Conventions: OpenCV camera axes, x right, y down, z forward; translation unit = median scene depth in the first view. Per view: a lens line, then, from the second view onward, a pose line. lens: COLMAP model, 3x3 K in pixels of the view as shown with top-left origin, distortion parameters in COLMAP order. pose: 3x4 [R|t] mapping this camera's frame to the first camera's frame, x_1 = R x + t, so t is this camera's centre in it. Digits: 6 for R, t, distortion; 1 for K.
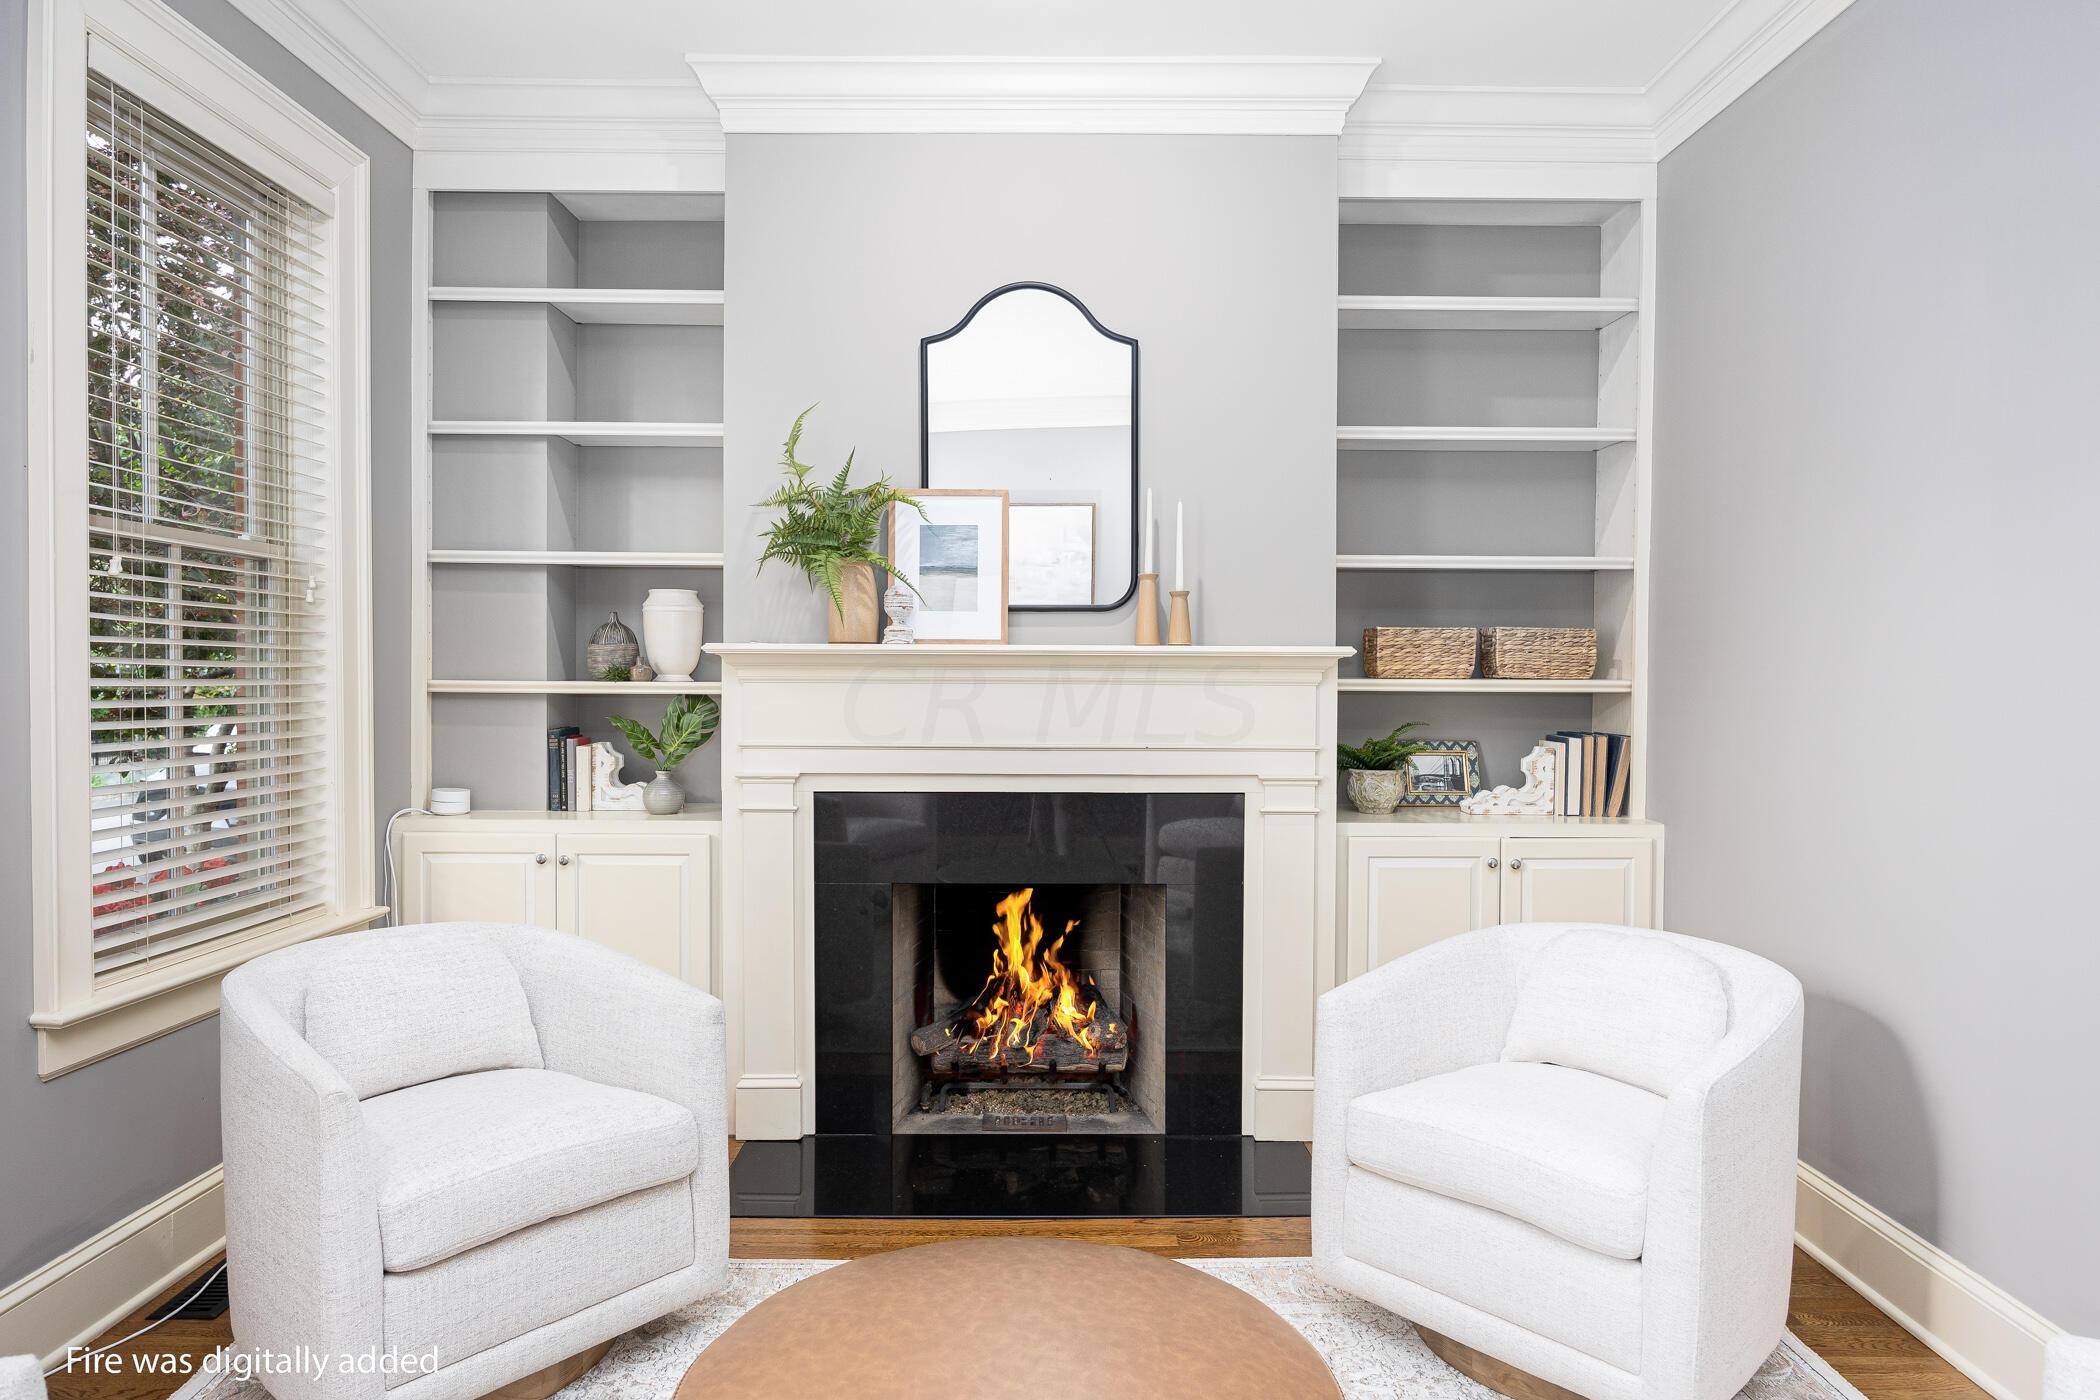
lens RADIAL K [[1237.7, 0, 1050.0], [0, 1237.7, 700.0], [0, 0, 1]] dist [-0.007478, 0.000340]
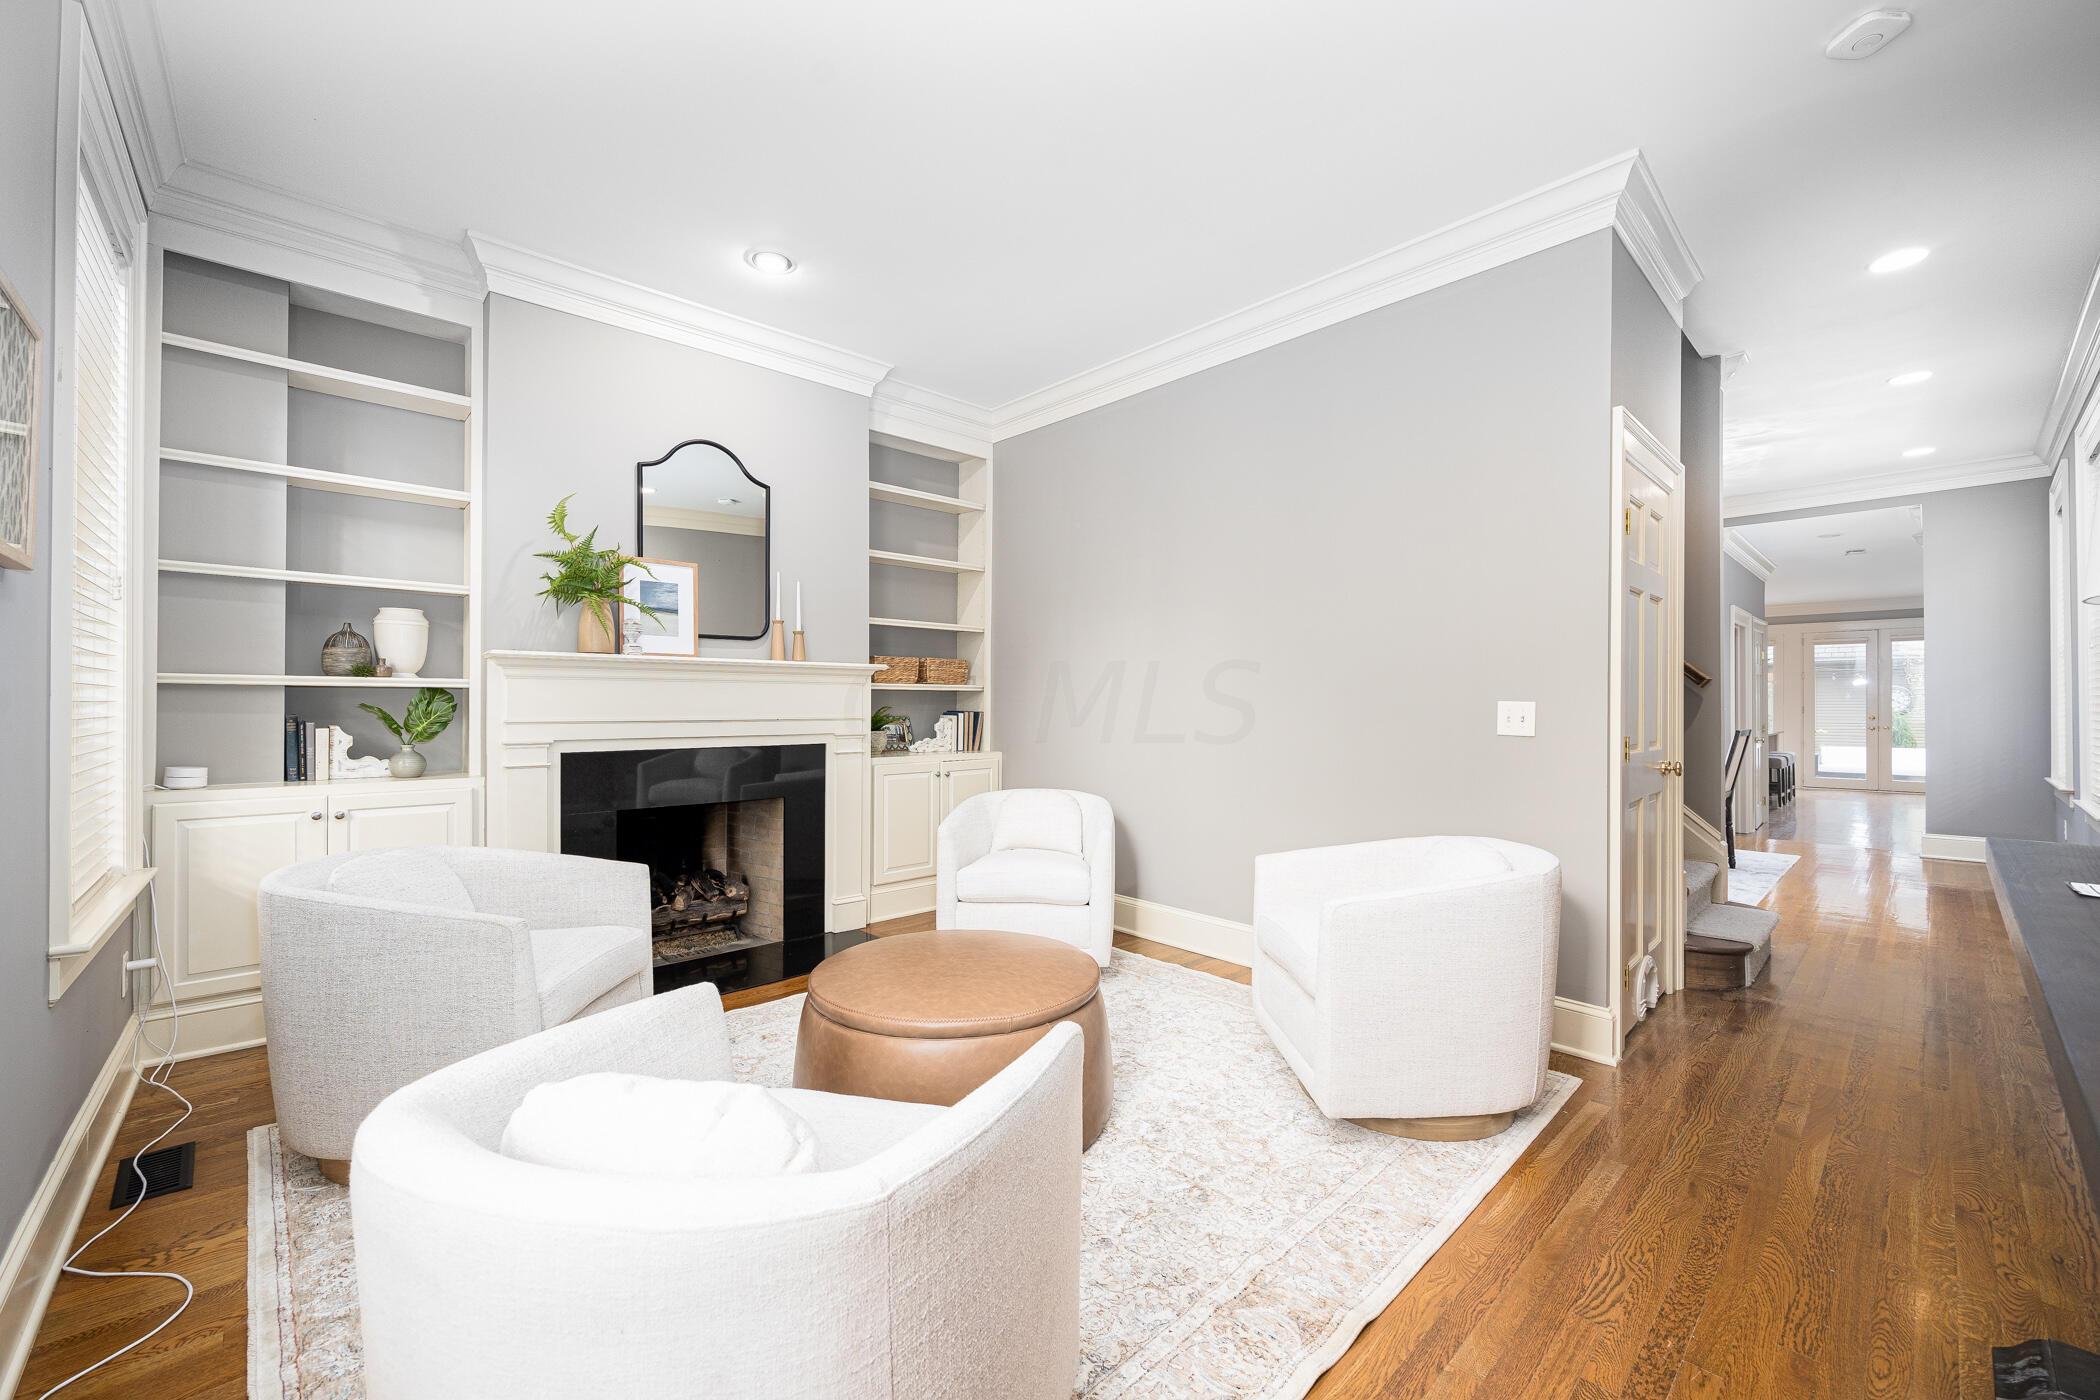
lens RADIAL K [[833.6, 0, 1046.8], [0, 833.6, 700.4], [0, 0, 1]] dist [-0.003426, -0.000263]
pose [[0.738418, -0.000971, 0.674343, -0.408222], [0.013526, 0.999819, -0.013372, 0.030669], [-0.674208, 0.018995, 0.738297, -0.121235]]
